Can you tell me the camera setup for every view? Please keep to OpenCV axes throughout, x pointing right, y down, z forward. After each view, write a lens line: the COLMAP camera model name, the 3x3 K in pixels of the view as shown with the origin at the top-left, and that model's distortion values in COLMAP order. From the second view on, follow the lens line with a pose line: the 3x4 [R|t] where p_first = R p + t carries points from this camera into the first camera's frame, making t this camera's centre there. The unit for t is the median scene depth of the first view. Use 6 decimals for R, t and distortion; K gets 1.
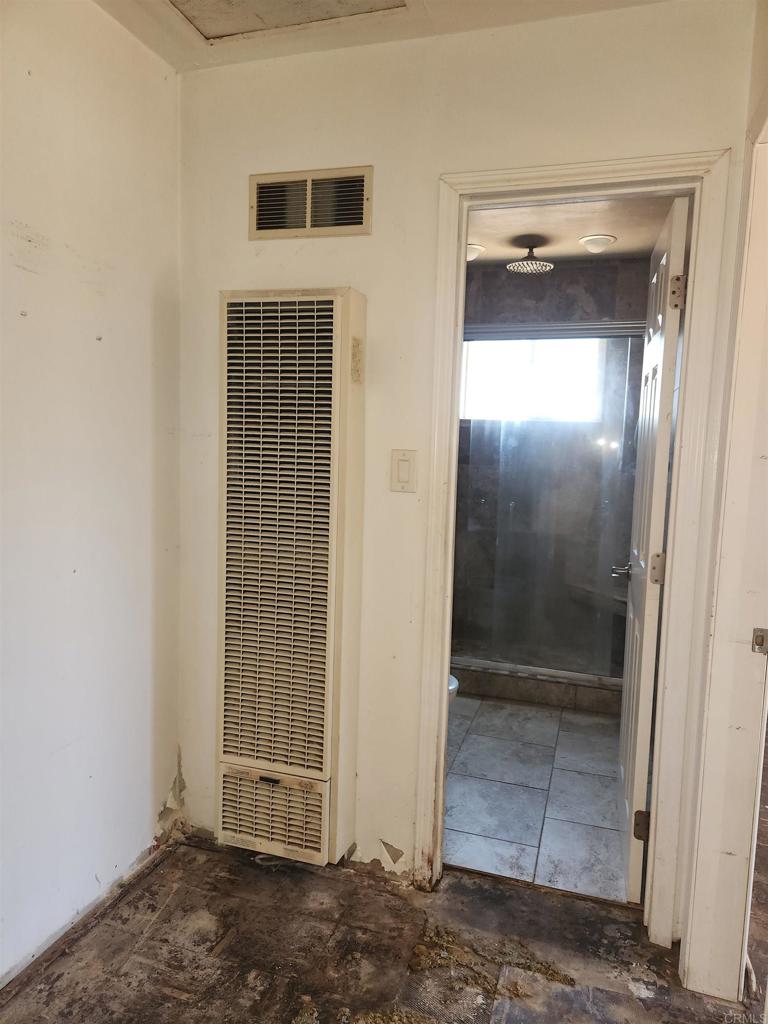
lens RADIAL K [[658.8, 0, 384.0], [0, 658.8, 512.0], [0, 0, 1]] dist [0.057641, -0.047282]
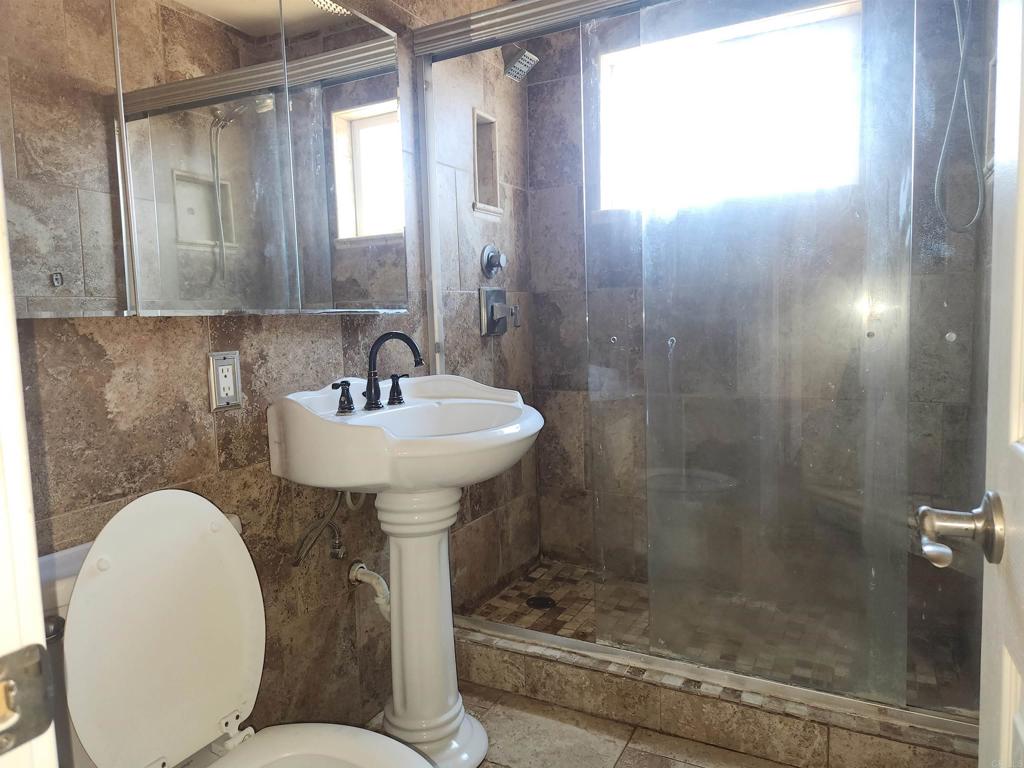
lens RADIAL K [[658.8, 0, 510.6], [0, 658.8, 377.5], [0, 0, 1]] dist [0.057641, -0.047282]
pose [[0.983771, -0.041913, -0.174466, 0.158792], [0.038471, 0.998994, -0.023064, 0.020997], [0.175258, 0.015978, 0.984393, 0.484069]]
